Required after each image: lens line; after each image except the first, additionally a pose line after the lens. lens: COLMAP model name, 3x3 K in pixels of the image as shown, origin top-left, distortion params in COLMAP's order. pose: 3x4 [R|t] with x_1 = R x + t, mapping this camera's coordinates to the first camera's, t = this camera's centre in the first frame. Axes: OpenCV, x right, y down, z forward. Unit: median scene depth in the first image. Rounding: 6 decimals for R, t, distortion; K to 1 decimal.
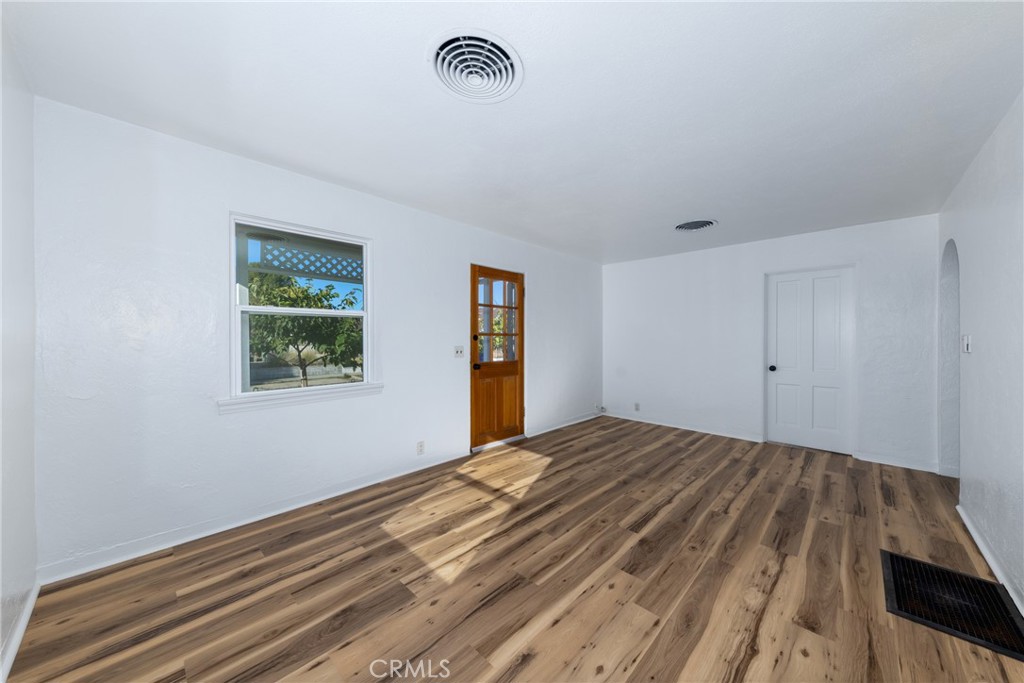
lens RADIAL K [[352.9, 0, 508.9], [0, 352.9, 340.6], [0, 0, 1]] dist [-0.002333, -0.000220]
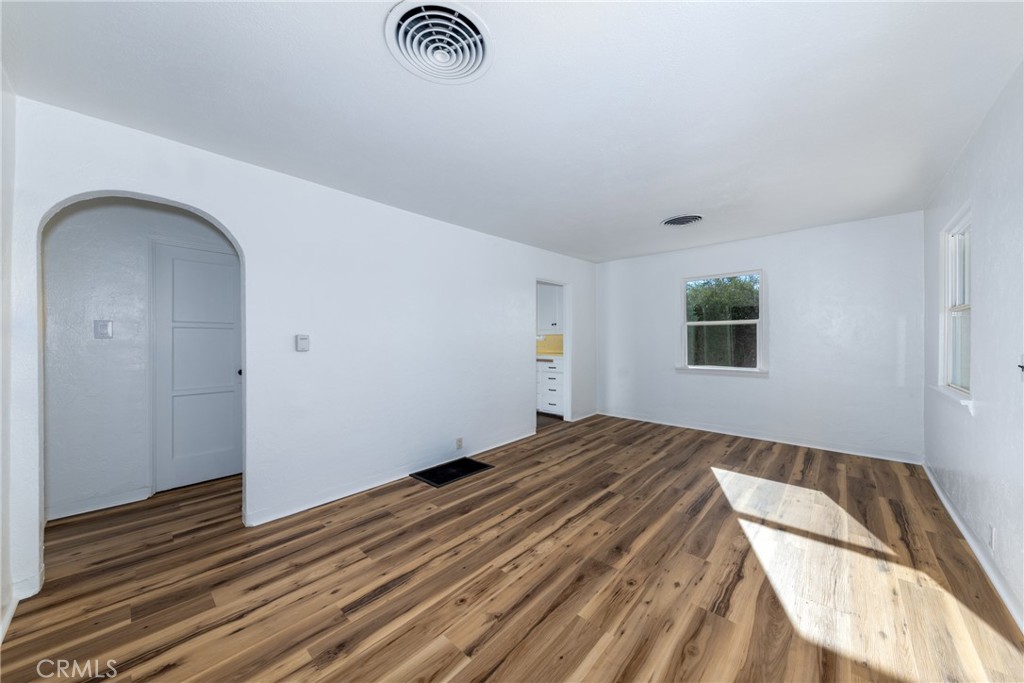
lens RADIAL K [[352.9, 0, 515.7], [0, 352.9, 339.1], [0, 0, 1]] dist [-0.002333, -0.000220]
pose [[-0.999329, 0.006519, -0.036036, 0.613707], [0.006226, 0.999947, 0.008237, -0.007642], [0.036087, 0.008007, -0.999317, 1.862295]]
